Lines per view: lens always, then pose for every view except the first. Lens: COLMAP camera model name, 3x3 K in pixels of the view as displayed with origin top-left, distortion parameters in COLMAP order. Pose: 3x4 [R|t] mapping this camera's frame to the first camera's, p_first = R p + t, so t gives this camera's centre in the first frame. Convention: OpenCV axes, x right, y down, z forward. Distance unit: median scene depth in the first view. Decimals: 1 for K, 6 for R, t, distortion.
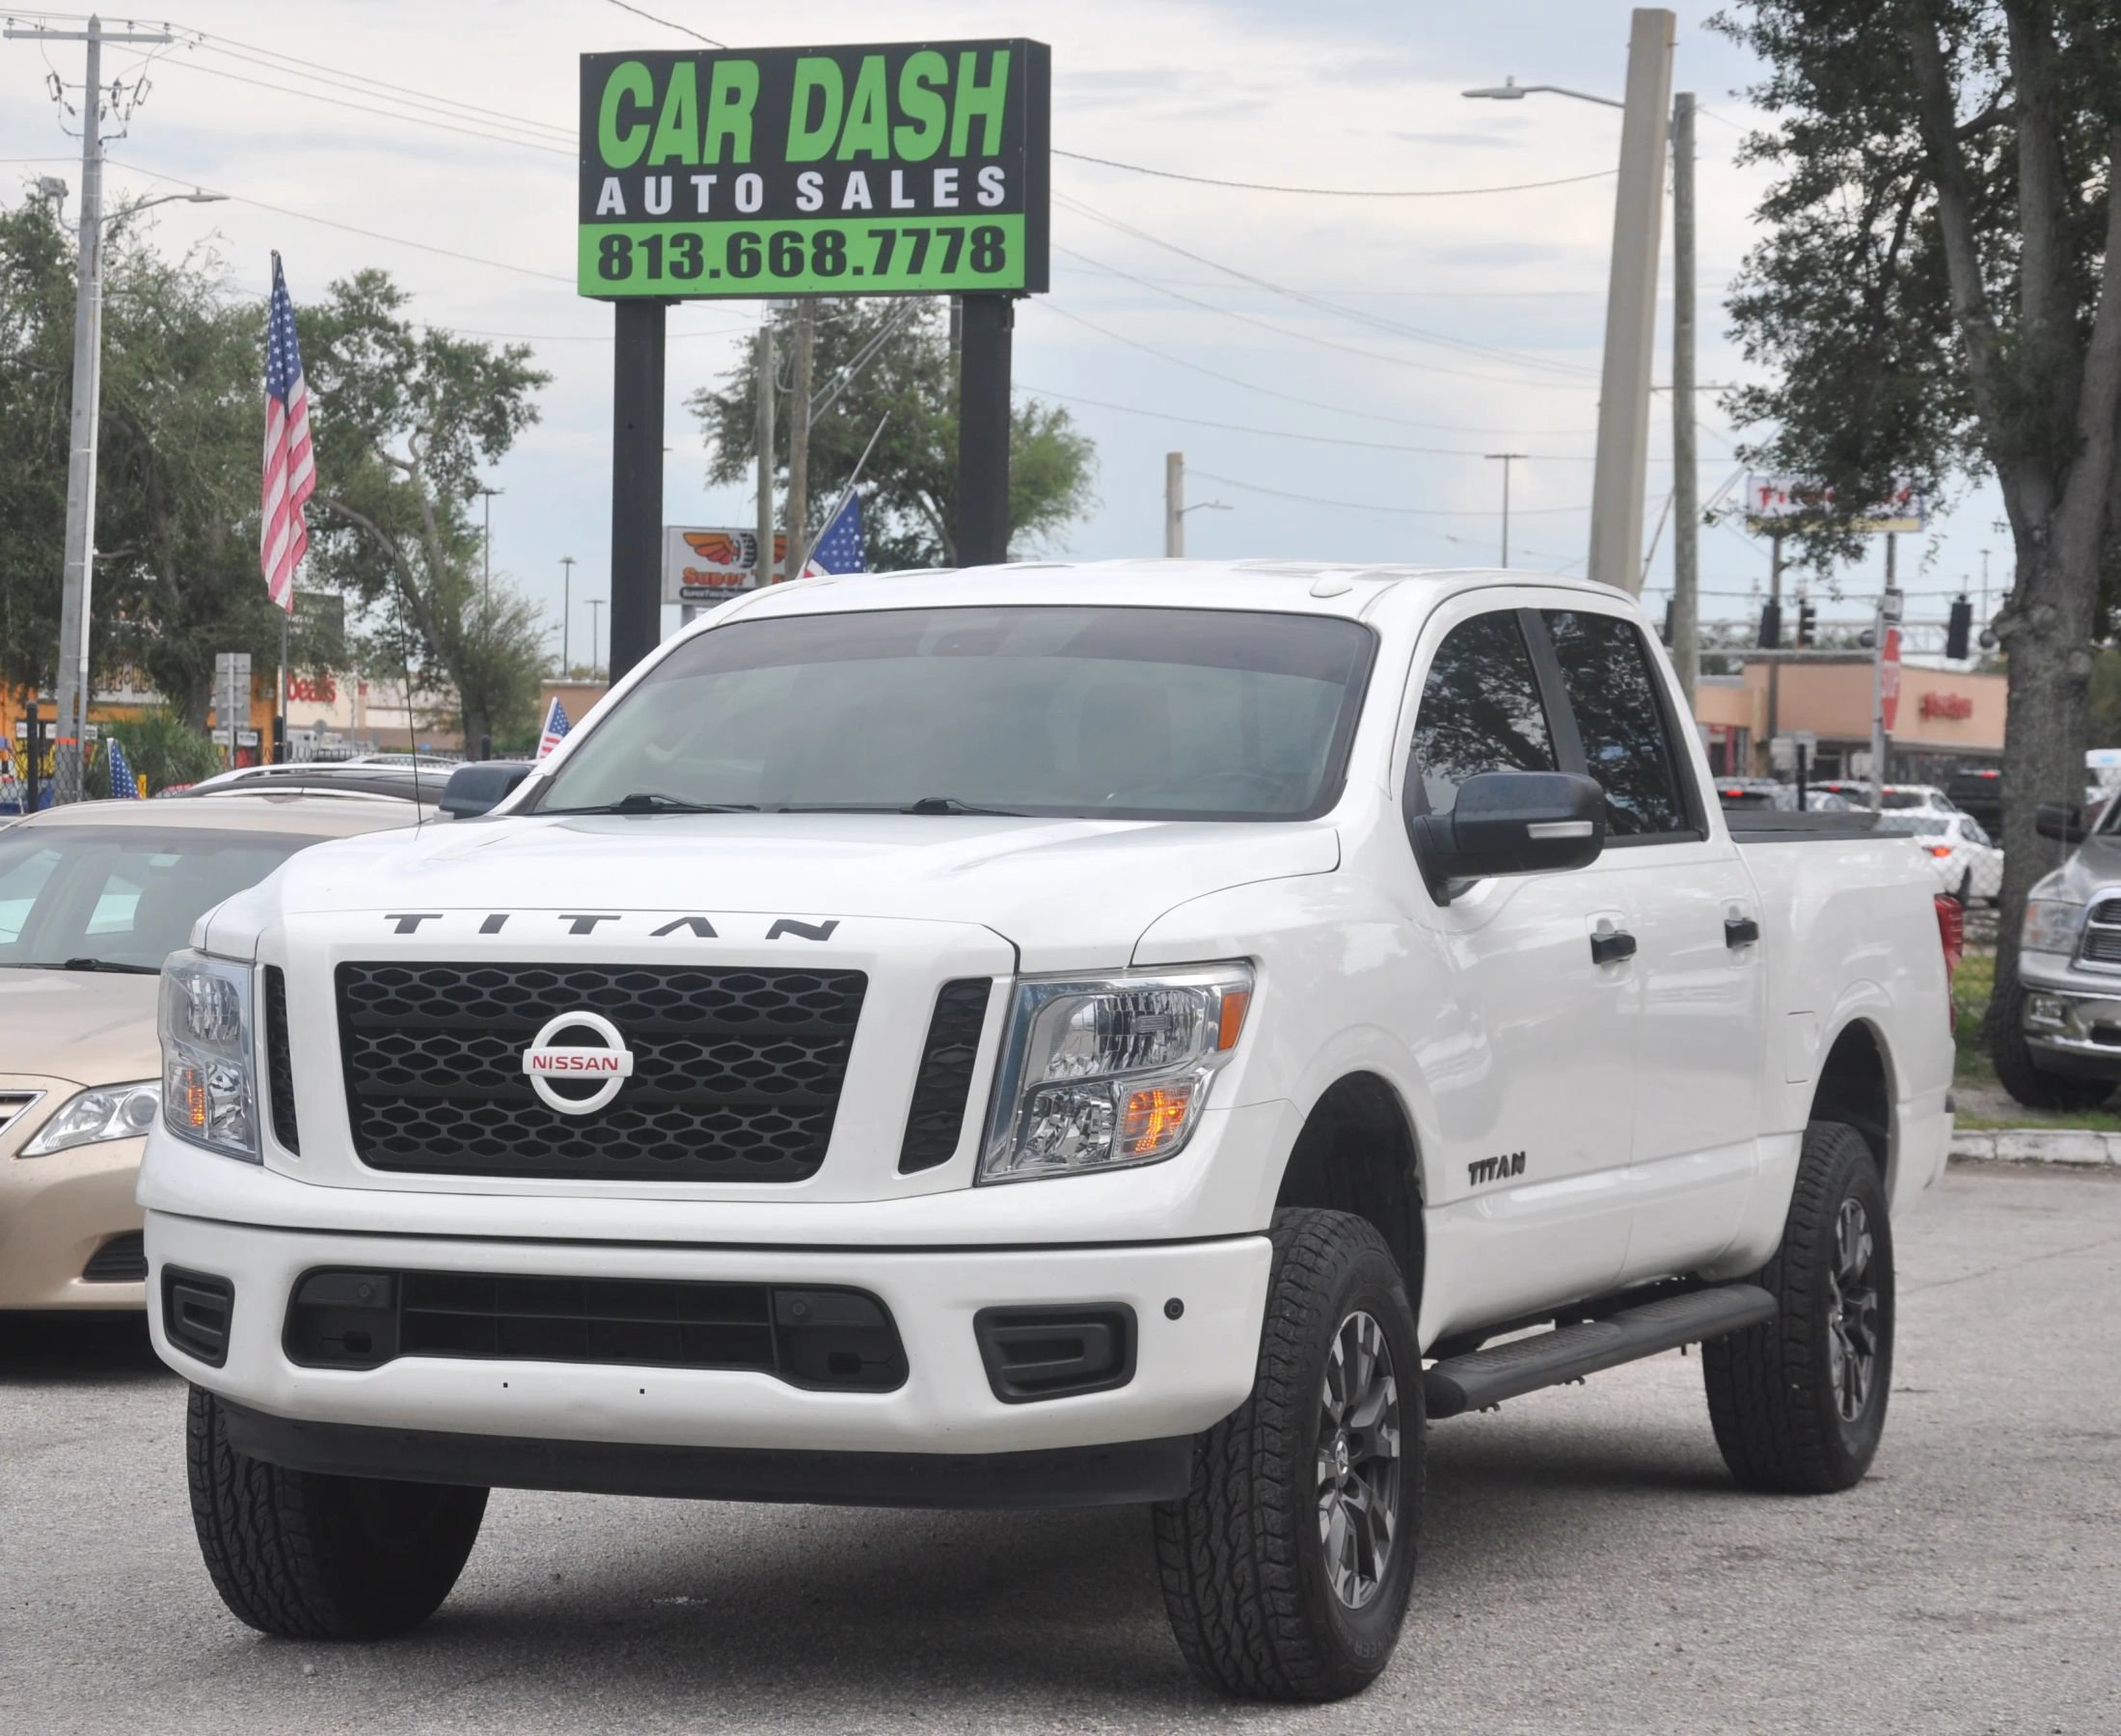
lens RADIAL K [[6083.2, 0, 981.2], [0, 6083.2, 868.6], [0, 0, 1]] dist [0.402892, 1.639048]
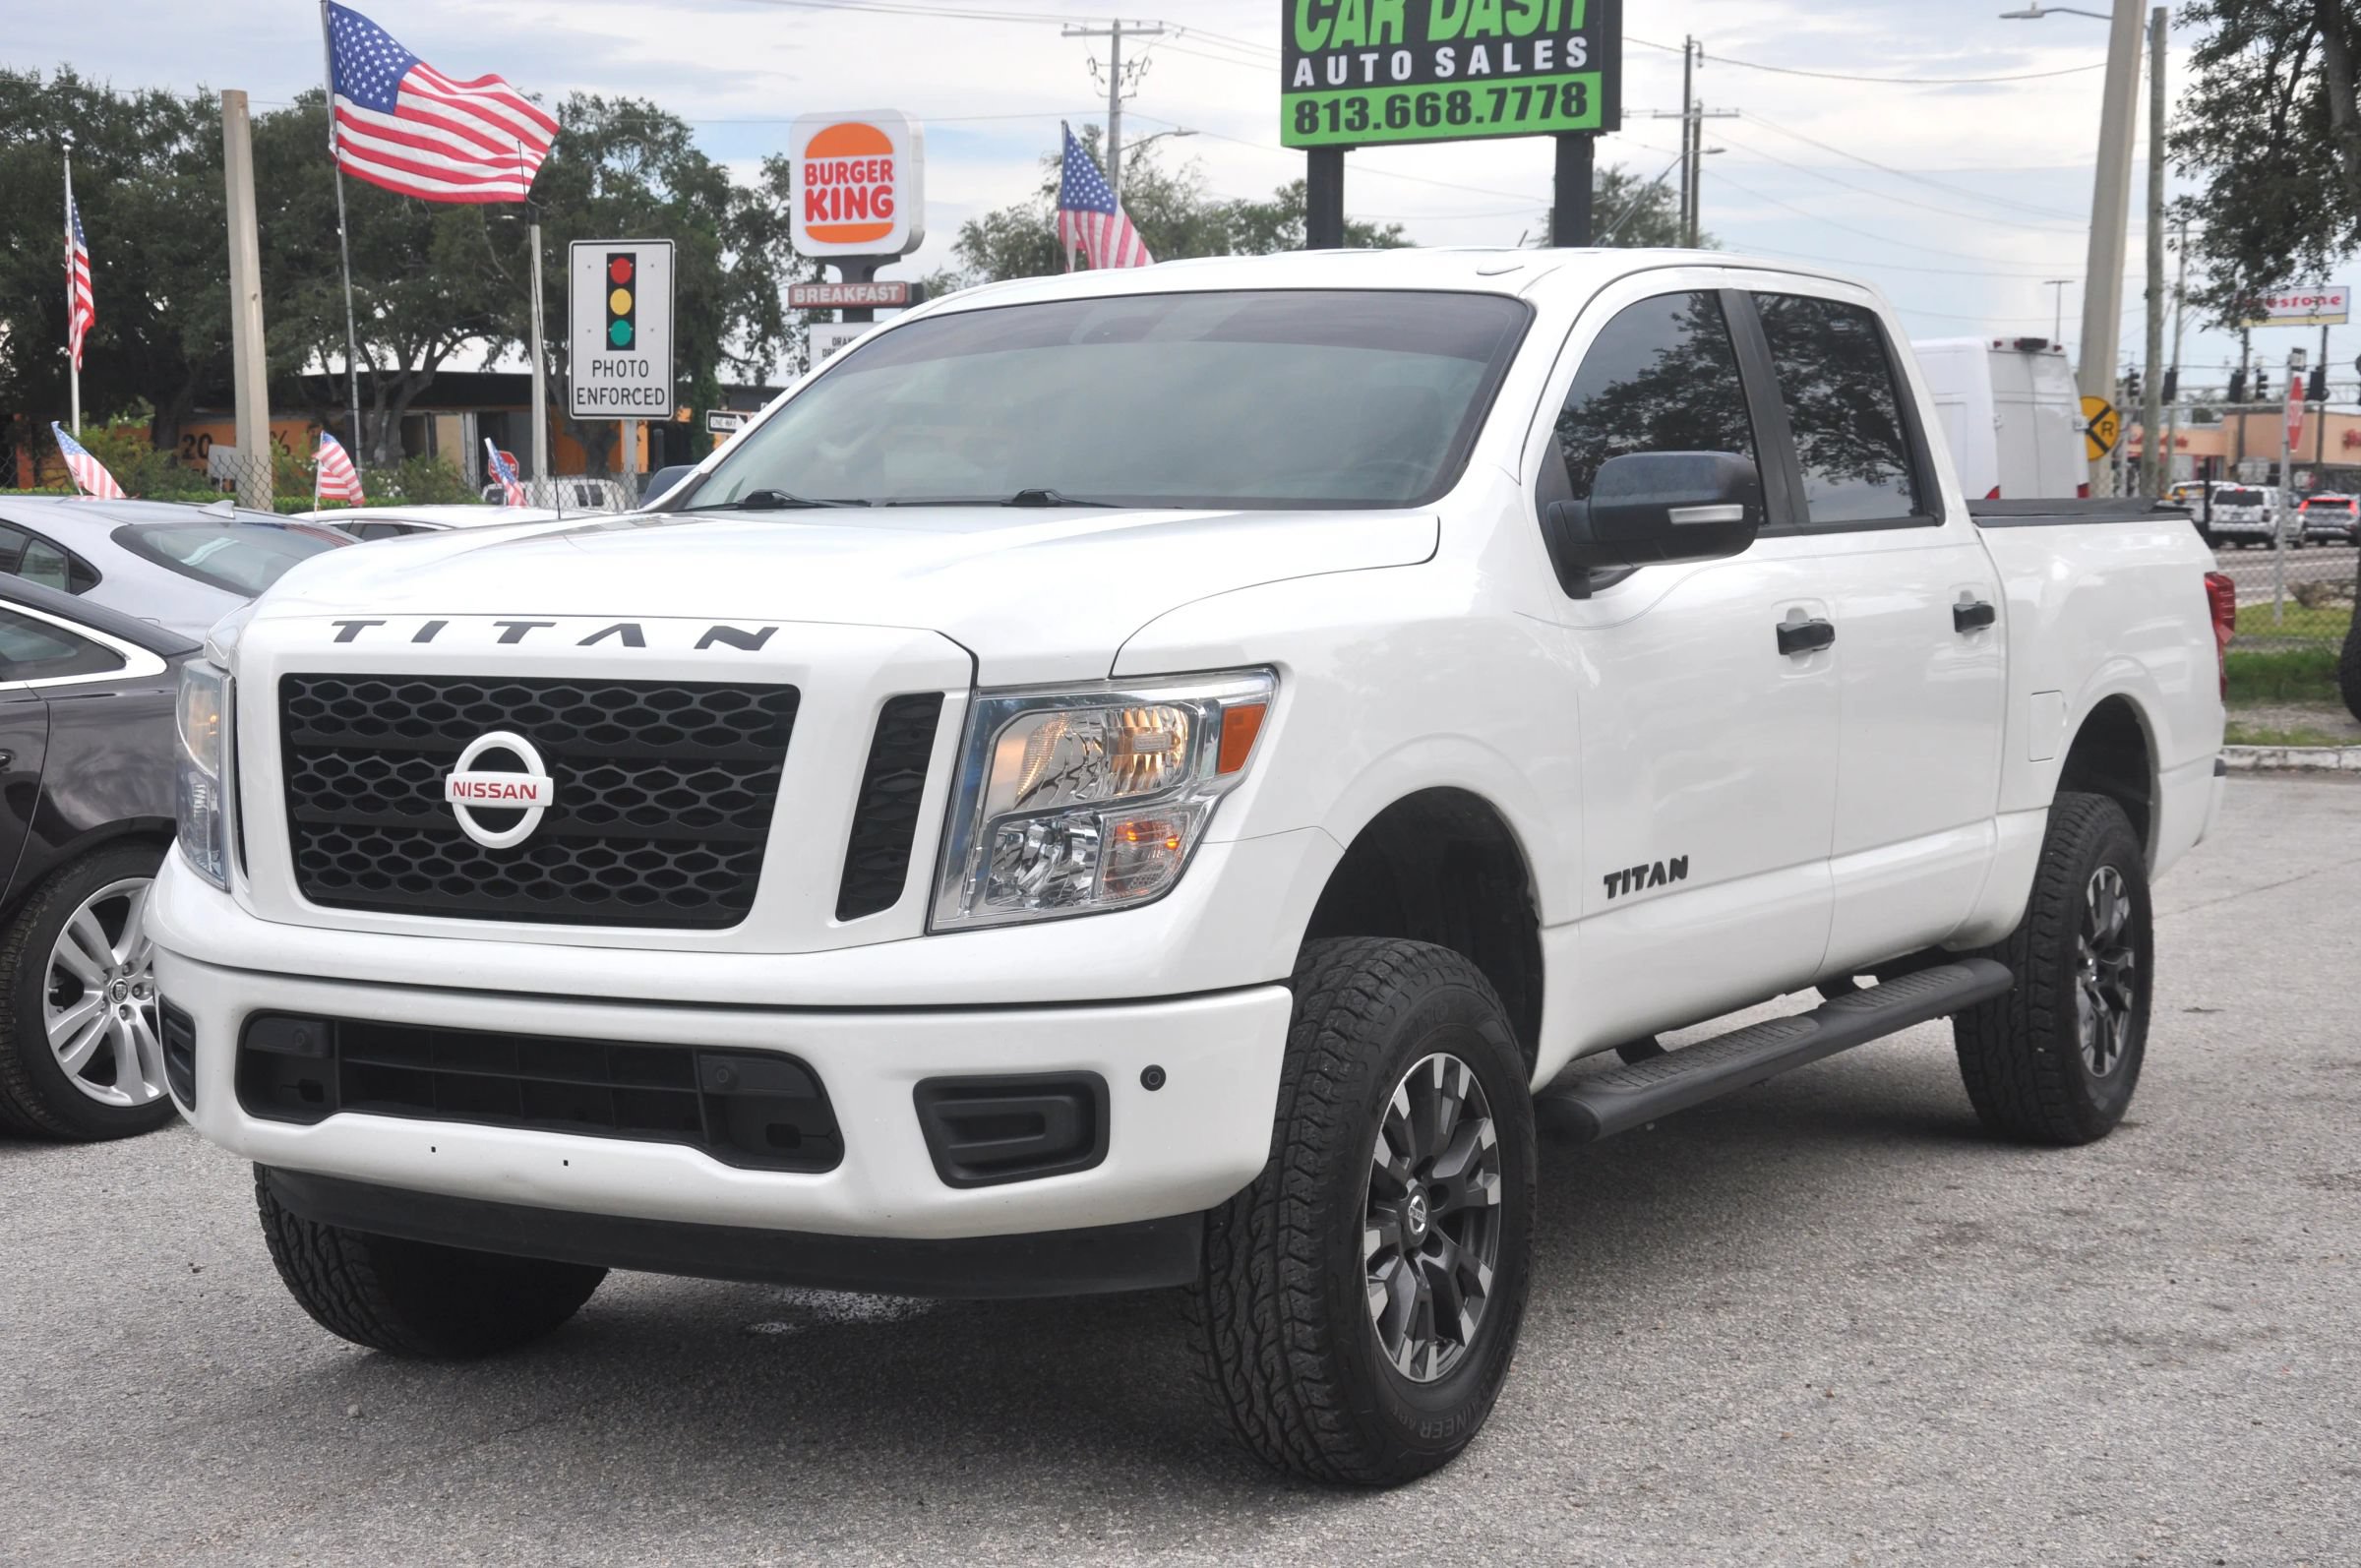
lens RADIAL K [[3703.7, 0, 1190.6], [0, 3703.7, 803.0], [0, 0, 1]] dist [0.131732, 0.802629]
pose [[0.989404, -0.001304, -0.145182, 0.080799], [0.010769, 0.997865, 0.064423, 0.000085], [0.144788, -0.065304, 0.987305, 0.351246]]
